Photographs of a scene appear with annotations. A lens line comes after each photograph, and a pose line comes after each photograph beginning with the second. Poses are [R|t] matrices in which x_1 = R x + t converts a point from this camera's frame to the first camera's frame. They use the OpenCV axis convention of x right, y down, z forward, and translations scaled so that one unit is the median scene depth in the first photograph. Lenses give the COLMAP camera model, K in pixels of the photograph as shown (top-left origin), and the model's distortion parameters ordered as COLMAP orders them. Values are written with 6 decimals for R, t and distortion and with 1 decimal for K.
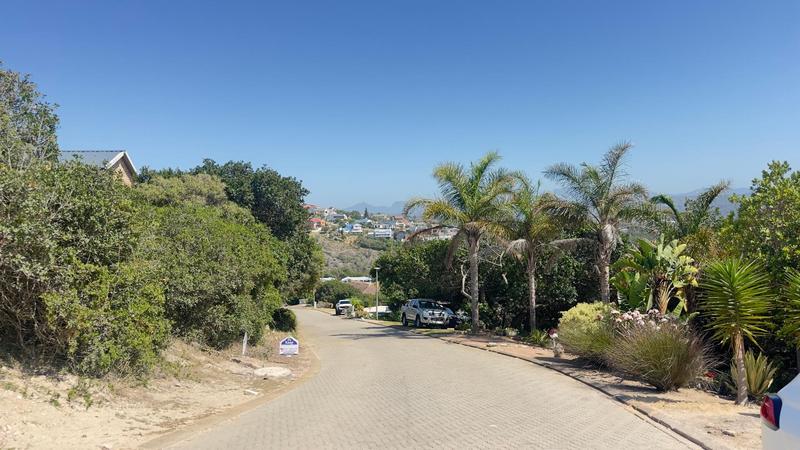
lens RADIAL K [[570.9, 0, 400.0], [0, 570.9, 225.0], [0, 0, 1]] dist [0.057848, -0.086981]
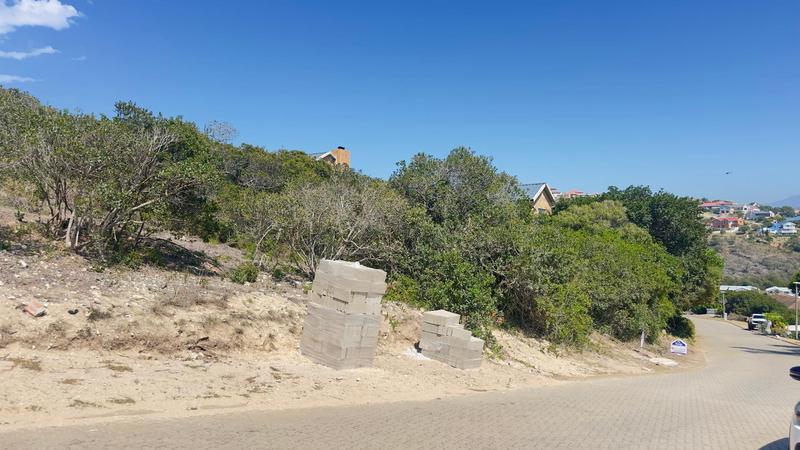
lens RADIAL K [[570.9, 0, 400.0], [0, 570.9, 225.0], [0, 0, 1]] dist [0.057848, -0.086981]
pose [[0.784951, -0.000748, -0.619558, 0.090642], [0.001284, 0.999999, 0.000420, -0.048929], [0.619557, -0.001125, 0.784951, -0.311643]]
